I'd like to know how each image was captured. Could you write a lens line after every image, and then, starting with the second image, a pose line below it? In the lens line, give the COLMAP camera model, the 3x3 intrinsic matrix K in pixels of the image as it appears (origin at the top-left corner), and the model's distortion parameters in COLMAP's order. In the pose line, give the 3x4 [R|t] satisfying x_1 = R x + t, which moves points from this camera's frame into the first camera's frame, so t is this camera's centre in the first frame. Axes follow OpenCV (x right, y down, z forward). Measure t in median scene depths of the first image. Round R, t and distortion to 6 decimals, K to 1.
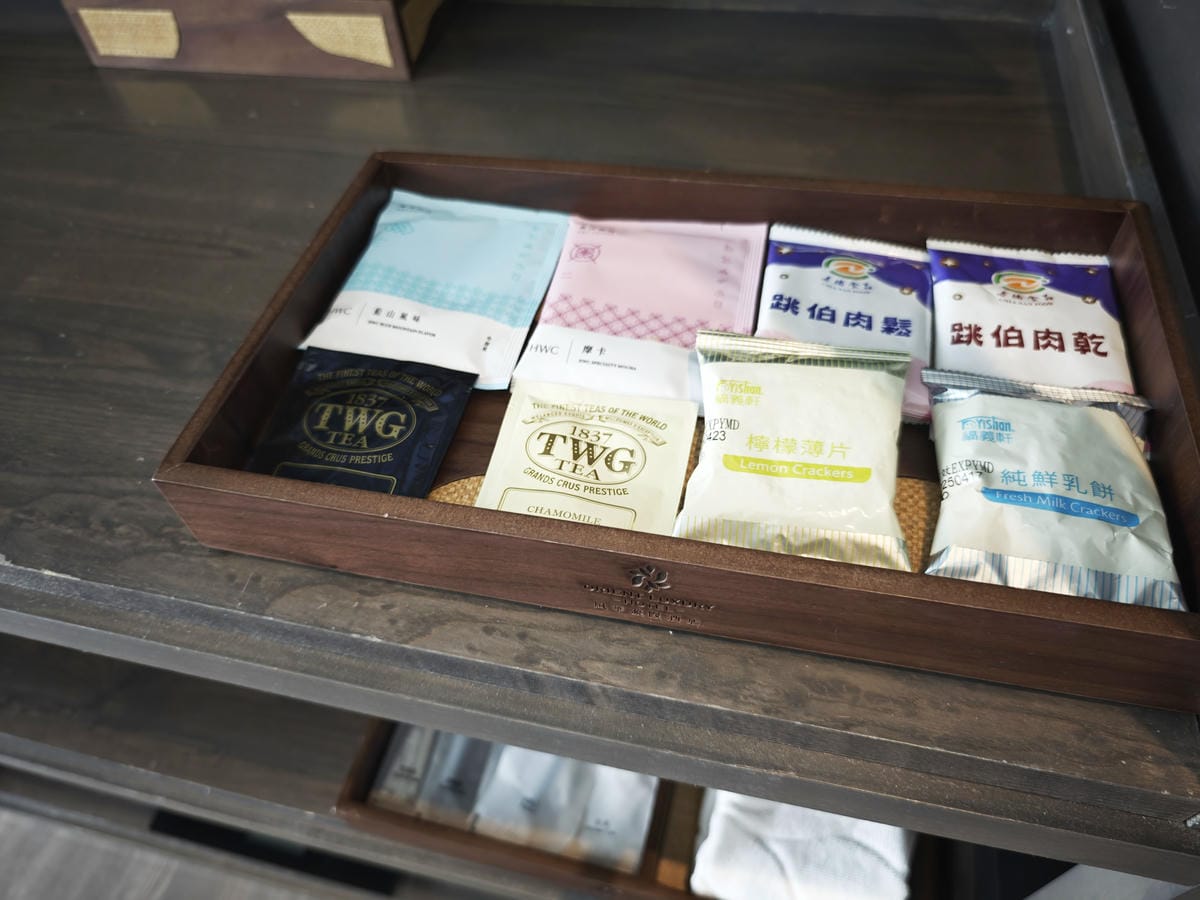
lens RADIAL K [[827.1, 0, 594.4], [0, 827.1, 448.7], [0, 0, 1]] dist [0.000985, -0.020848]
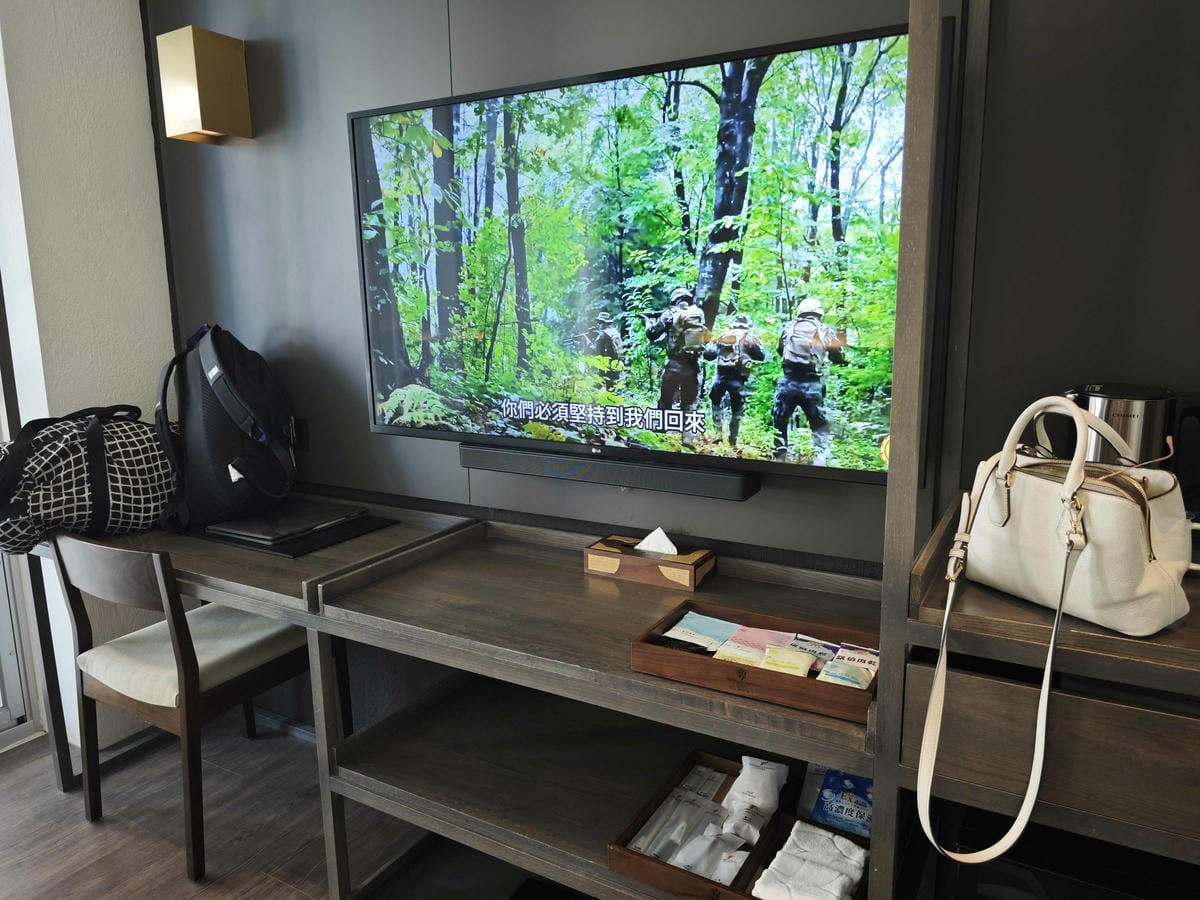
lens RADIAL K [[827.1, 0, 594.4], [0, 827.1, 448.7], [0, 0, 1]] dist [0.000985, -0.020848]
pose [[0.958059, 0.103970, -0.267045, 0.220601], [-0.250997, 0.754121, -0.606878, 1.321857], [0.138288, 0.648453, 0.748589, -1.998750]]
